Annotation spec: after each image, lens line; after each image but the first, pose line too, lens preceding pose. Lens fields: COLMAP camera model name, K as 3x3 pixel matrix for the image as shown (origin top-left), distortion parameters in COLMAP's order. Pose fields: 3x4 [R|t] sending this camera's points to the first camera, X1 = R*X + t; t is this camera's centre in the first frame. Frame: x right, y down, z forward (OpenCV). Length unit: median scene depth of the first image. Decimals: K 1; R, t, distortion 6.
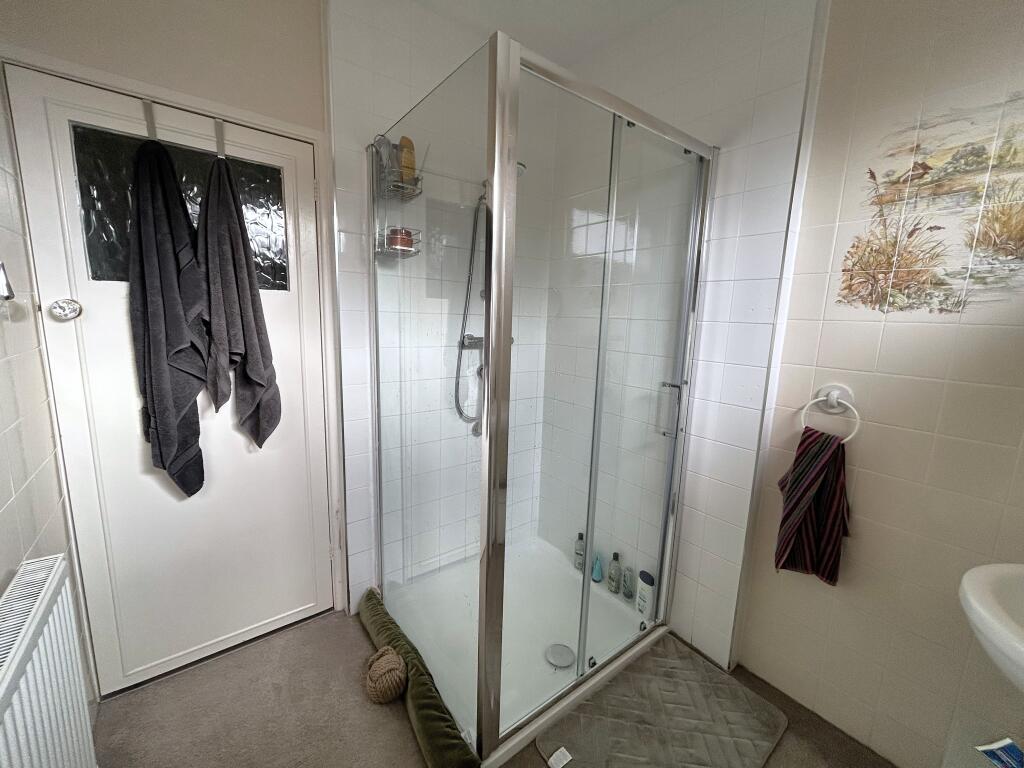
lens RADIAL K [[414.1, 0, 512.7], [0, 414.1, 380.6], [0, 0, 1]] dist [0.003510, 0.000272]
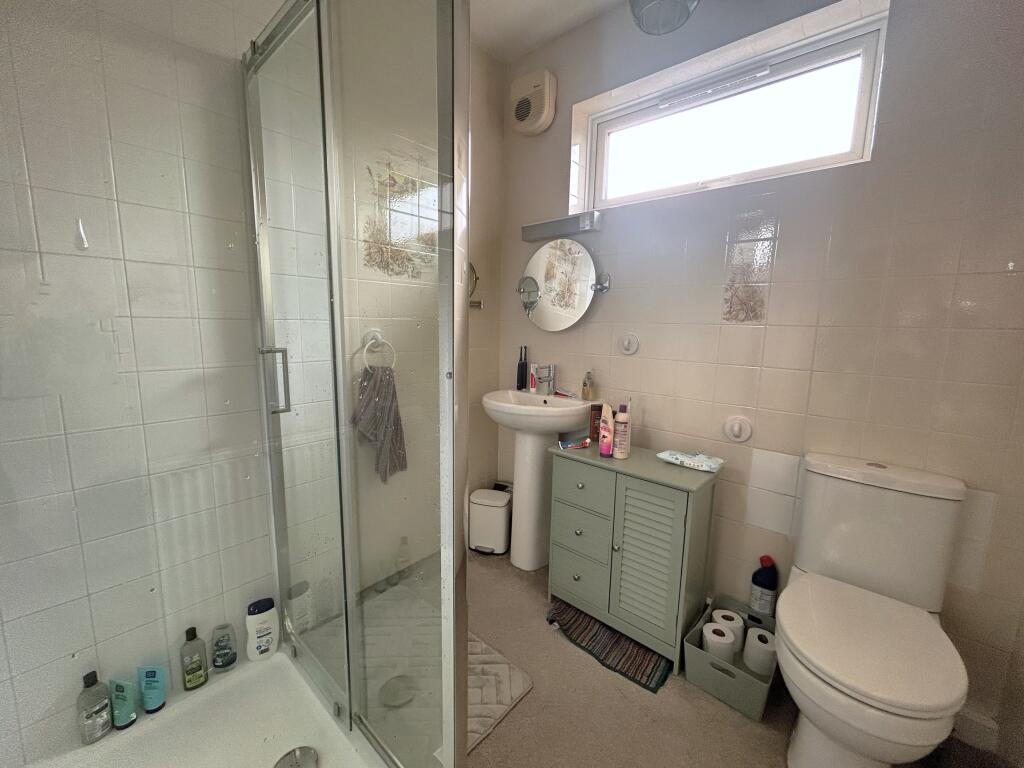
lens RADIAL K [[414.1, 0, 511.7], [0, 414.1, 384.3], [0, 0, 1]] dist [0.003510, 0.000272]
pose [[-0.193811, -0.179731, 0.964435, -0.657471], [0.131102, 0.969512, 0.207023, -0.039574], [-0.972239, 0.166562, -0.164339, 0.888416]]
